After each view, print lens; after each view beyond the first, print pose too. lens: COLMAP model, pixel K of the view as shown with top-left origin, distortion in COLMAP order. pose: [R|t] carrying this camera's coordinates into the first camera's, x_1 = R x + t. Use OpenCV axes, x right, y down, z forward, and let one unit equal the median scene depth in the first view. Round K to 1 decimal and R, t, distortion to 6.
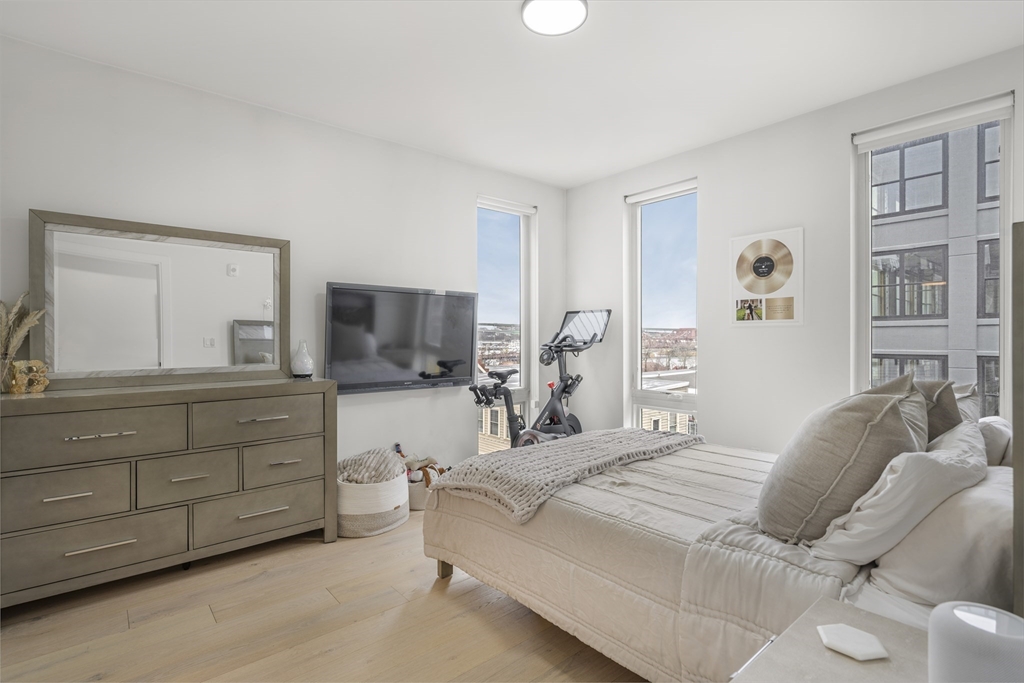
lens RADIAL K [[503.0, 0, 513.1], [0, 503.0, 340.0], [0, 0, 1]] dist [-0.000164, 0.001417]
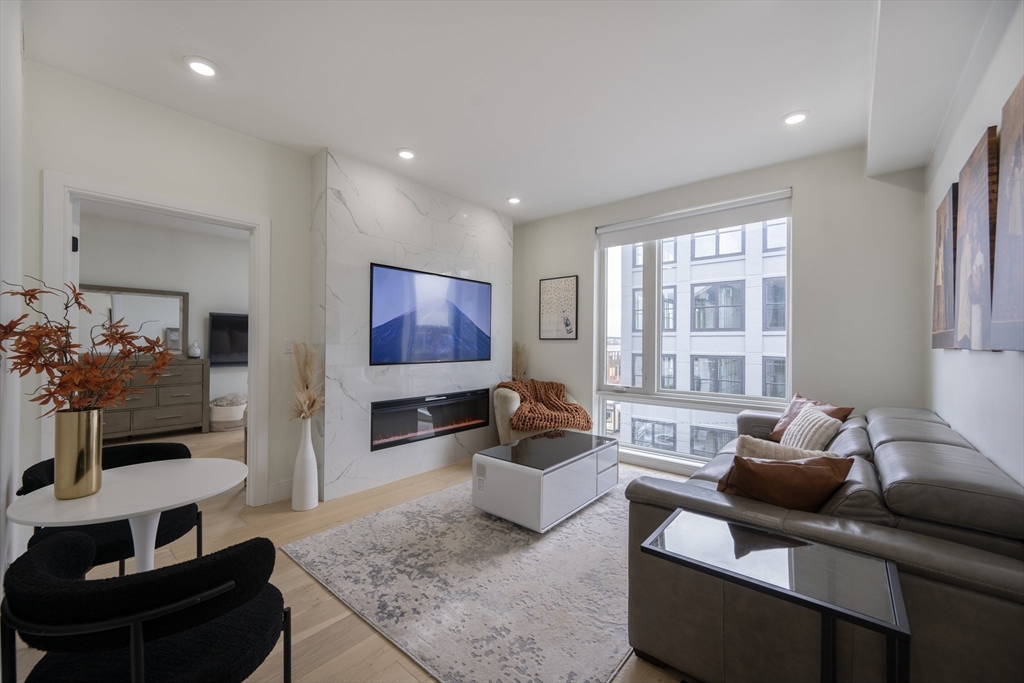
lens RADIAL K [[402.3, 0, 509.5], [0, 402.3, 341.9], [0, 0, 1]] dist [0.000949, -0.000647]
pose [[0.989915, 0.009400, 0.141347, 0.656073], [-0.008813, 0.999950, -0.004780, 0.004208], [-0.141385, 0.003486, 0.989949, -0.866690]]
